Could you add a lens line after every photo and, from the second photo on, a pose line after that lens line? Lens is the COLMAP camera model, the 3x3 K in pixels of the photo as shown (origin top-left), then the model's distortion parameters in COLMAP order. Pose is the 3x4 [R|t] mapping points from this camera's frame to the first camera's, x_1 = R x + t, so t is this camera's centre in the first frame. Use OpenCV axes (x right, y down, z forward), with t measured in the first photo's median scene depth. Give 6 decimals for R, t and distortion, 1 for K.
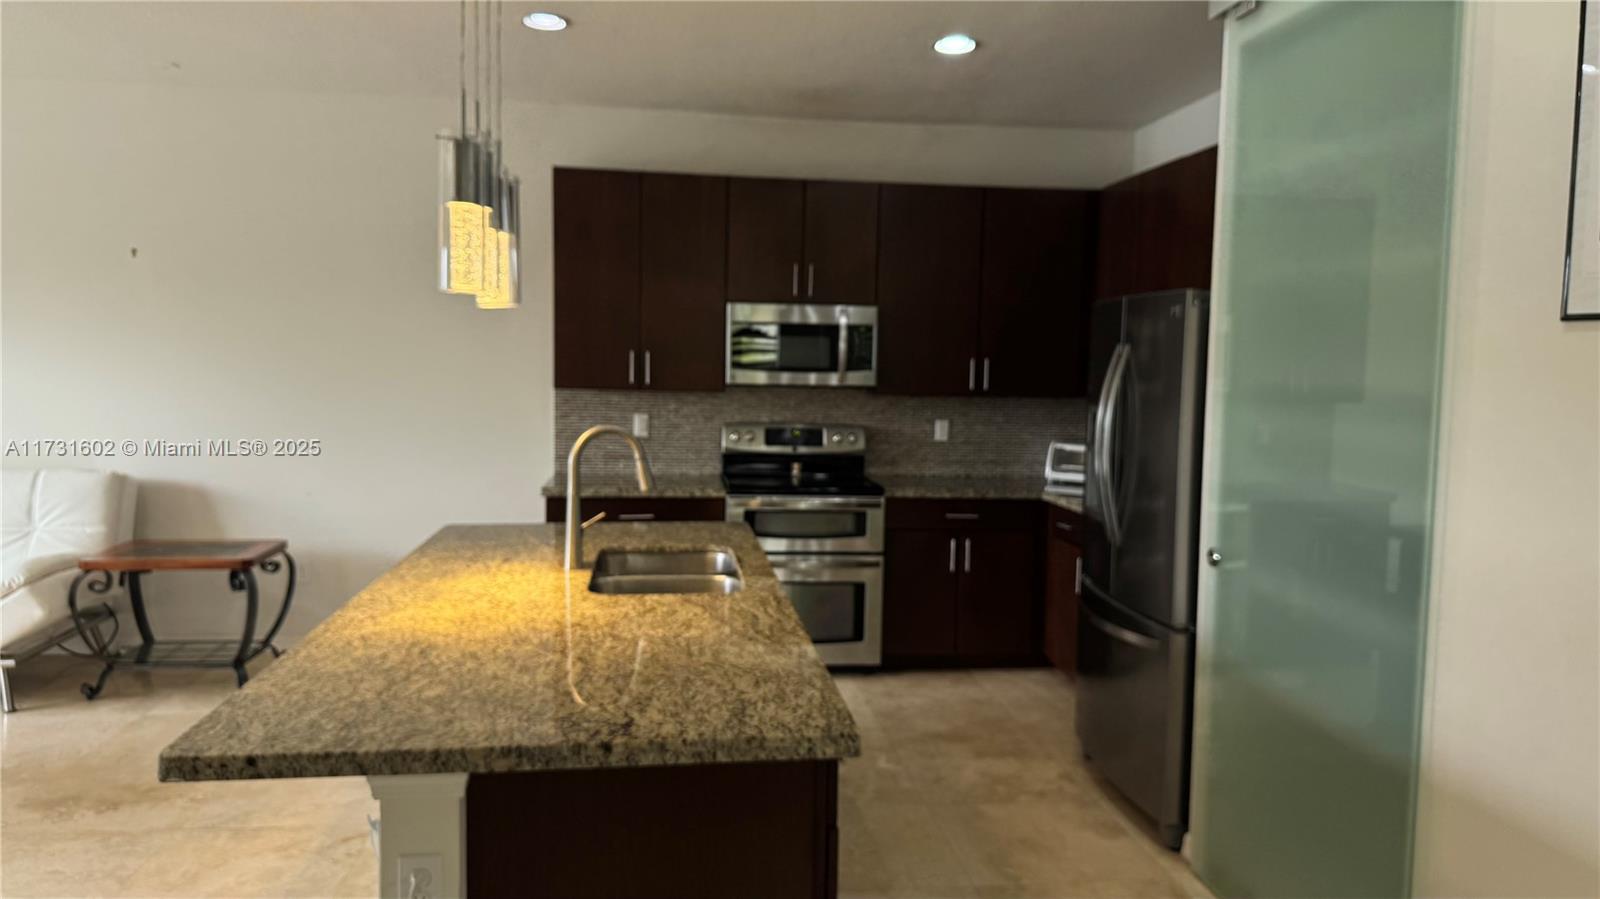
lens RADIAL K [[1137.8, 0, 793.3], [0, 1137.8, 447.5], [0, 0, 1]] dist [0.034766, -0.010768]
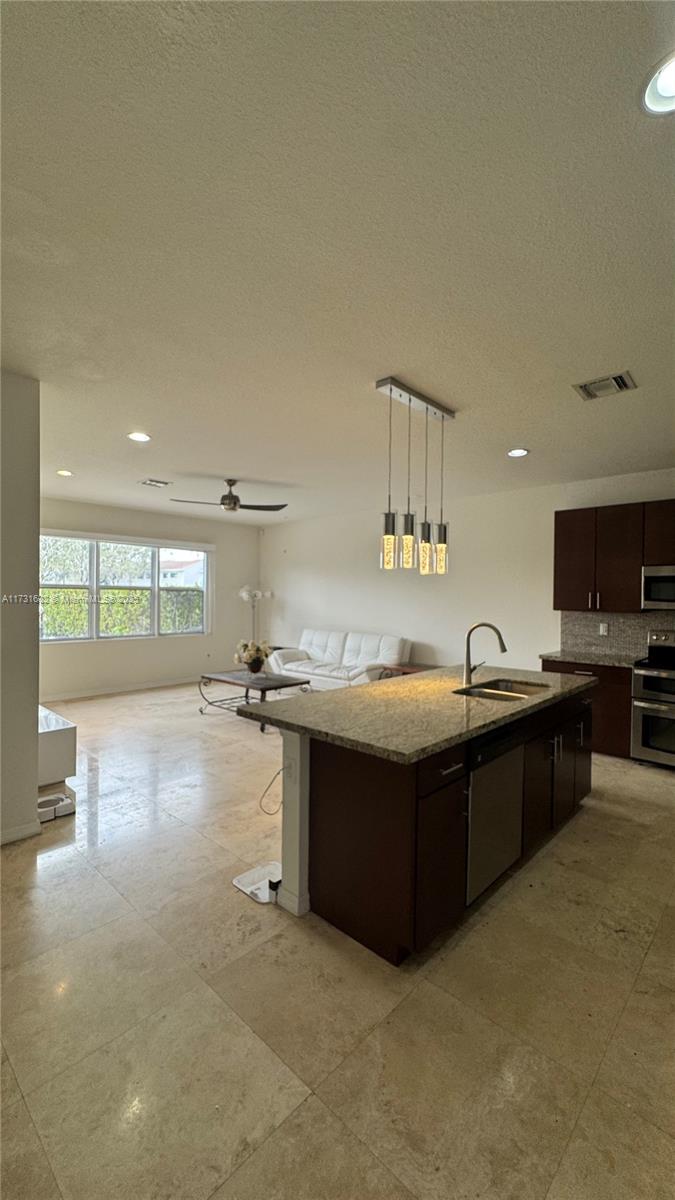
lens RADIAL K [[483.4, 0, 329.2], [0, 483.4, 599.1], [0, 0, 1]] dist [0.019384, 0.000275]
pose [[0.642997, -0.004468, -0.765856, 0.492123], [-0.057622, 0.996866, -0.054194, 0.004539], [0.763698, 0.078977, 0.640724, 0.172684]]
